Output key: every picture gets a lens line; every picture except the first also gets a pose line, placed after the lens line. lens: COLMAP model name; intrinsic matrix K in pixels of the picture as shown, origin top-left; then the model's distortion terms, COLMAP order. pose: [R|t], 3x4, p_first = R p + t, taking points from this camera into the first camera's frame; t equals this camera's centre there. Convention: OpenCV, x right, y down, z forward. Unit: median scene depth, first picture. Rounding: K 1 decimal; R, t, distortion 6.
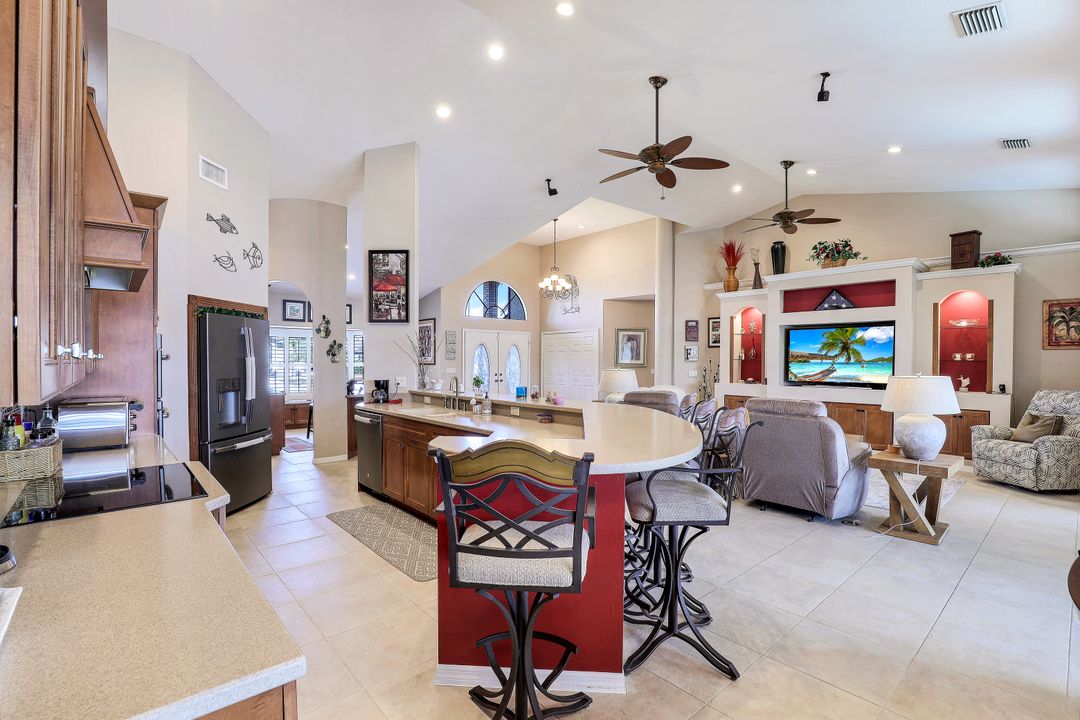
lens RADIAL K [[495.0, 0, 558.8], [0, 495.0, 363.4], [0, 0, 1]] dist [-0.043776, 0.010245]
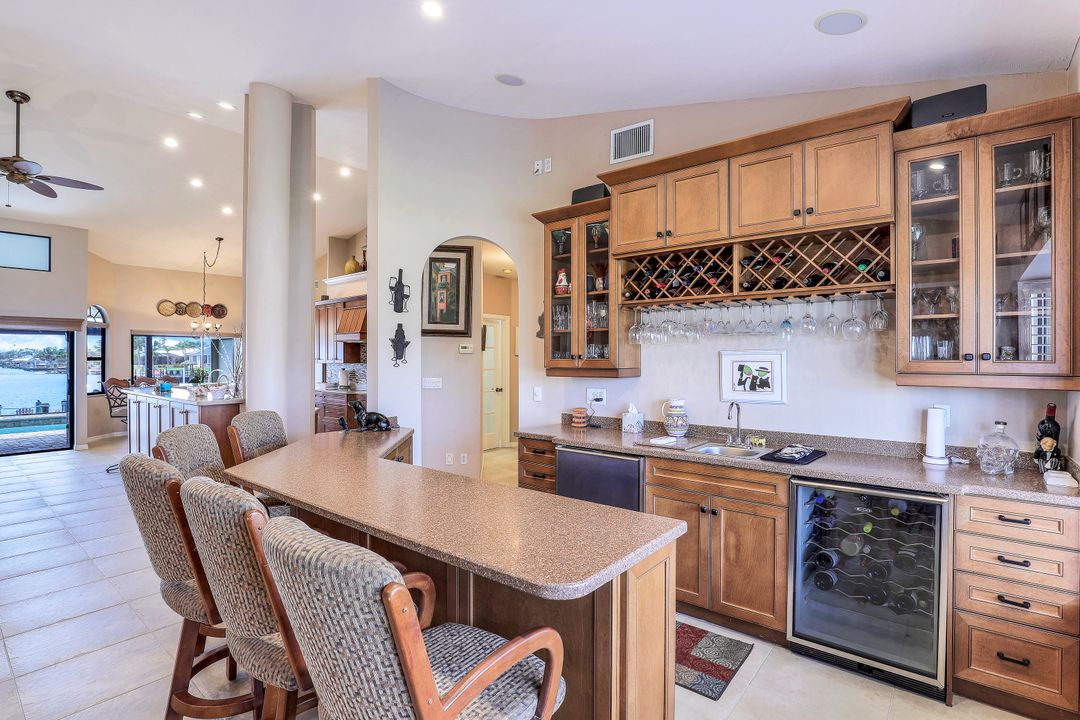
lens RADIAL K [[513.0, 0, 542.8], [0, 513.0, 359.7], [0, 0, 1]] dist [-0.017059, -0.000350]
pose [[-0.989306, -0.000593, -0.145852, -0.524007], [-0.002381, 0.999924, 0.012081, -0.015618], [0.145834, 0.012299, -0.989233, 1.535116]]
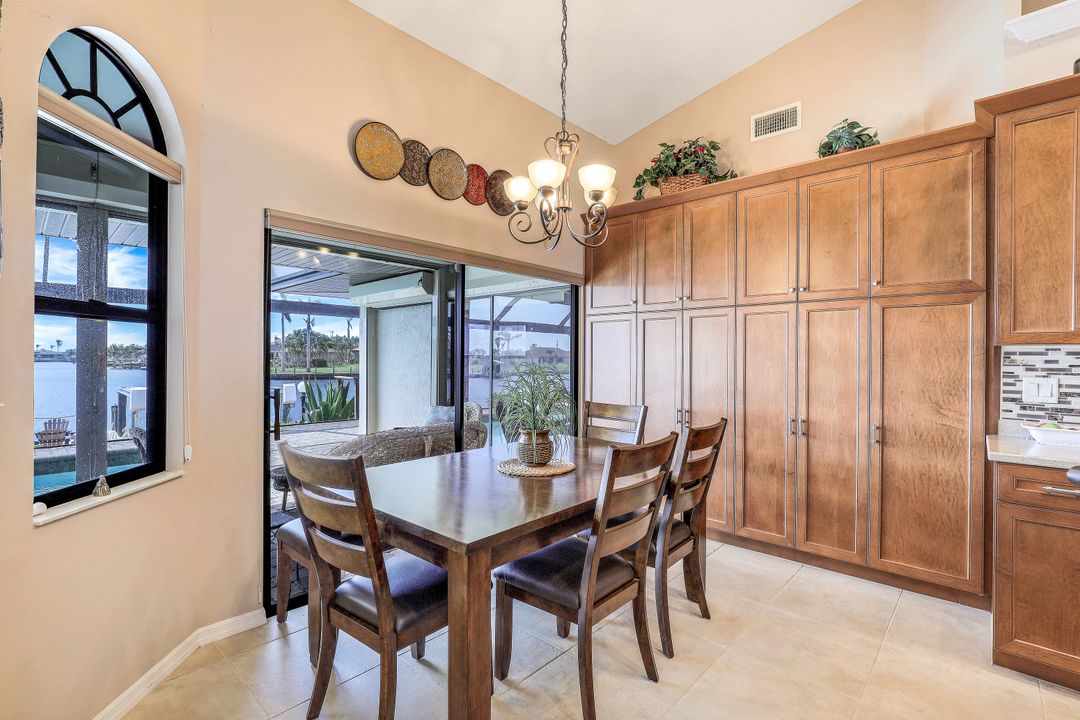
lens RADIAL K [[489.7, 0, 564.9], [0, 489.7, 358.9], [0, 0, 1]] dist [-0.001753, -0.000193]
pose [[-0.993065, -0.010034, -0.117138, 0.213387], [-0.011649, 0.999846, 0.013115, 0.018174], [0.116988, 0.014389, -0.993029, 0.369095]]
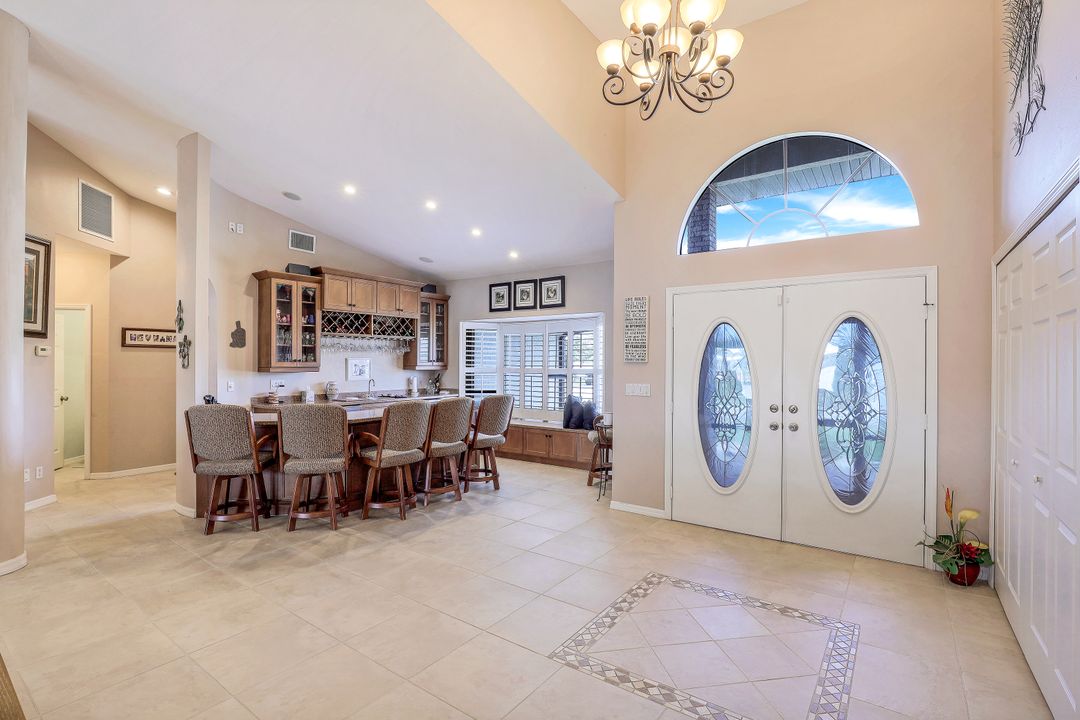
lens RADIAL K [[502.7, 0, 540.0], [0, 502.7, 360.0], [0, 0, 1]] dist [-0.000563, -0.000141]
pose [[0.201175, -0.003666, -0.979549, 0.305099], [-0.008925, 0.999945, -0.005575, -0.012803], [0.979515, 0.009865, 0.201131, 1.276384]]
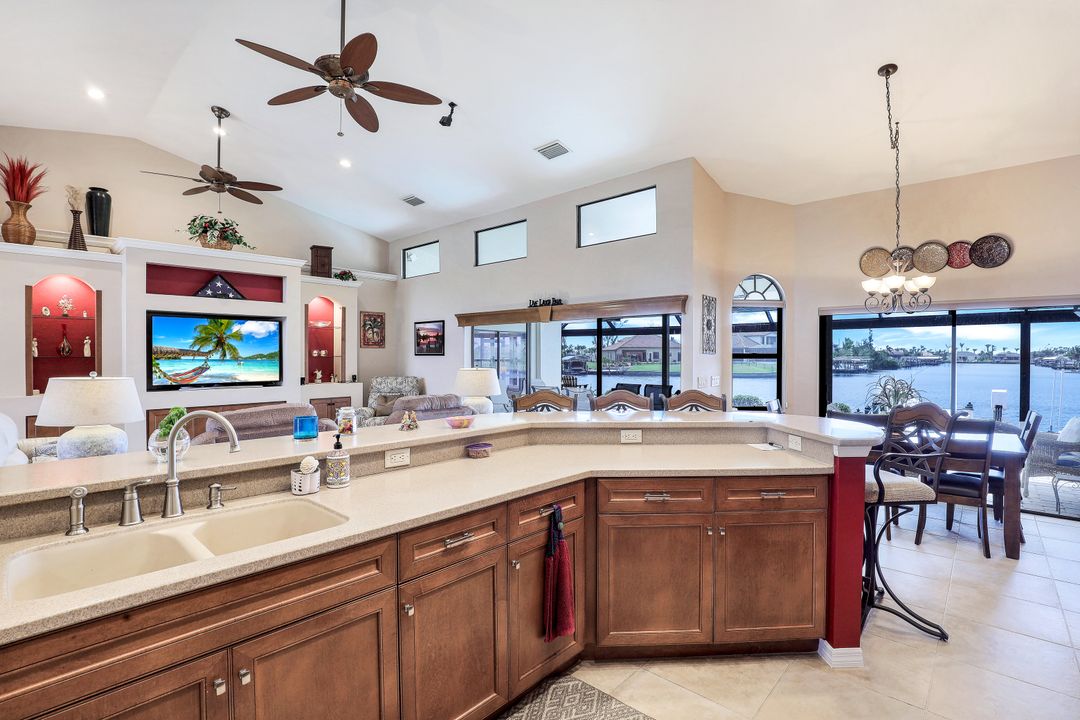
lens RADIAL K [[503.7, 0, 552.6], [0, 503.7, 362.1], [0, 0, 1]] dist [-0.020084, -0.000051]
pose [[-0.107277, -0.019205, 0.994044, -0.383916], [0.006789, 0.999776, 0.020049, -0.011170], [-0.994206, 0.008899, -0.107123, 0.521639]]
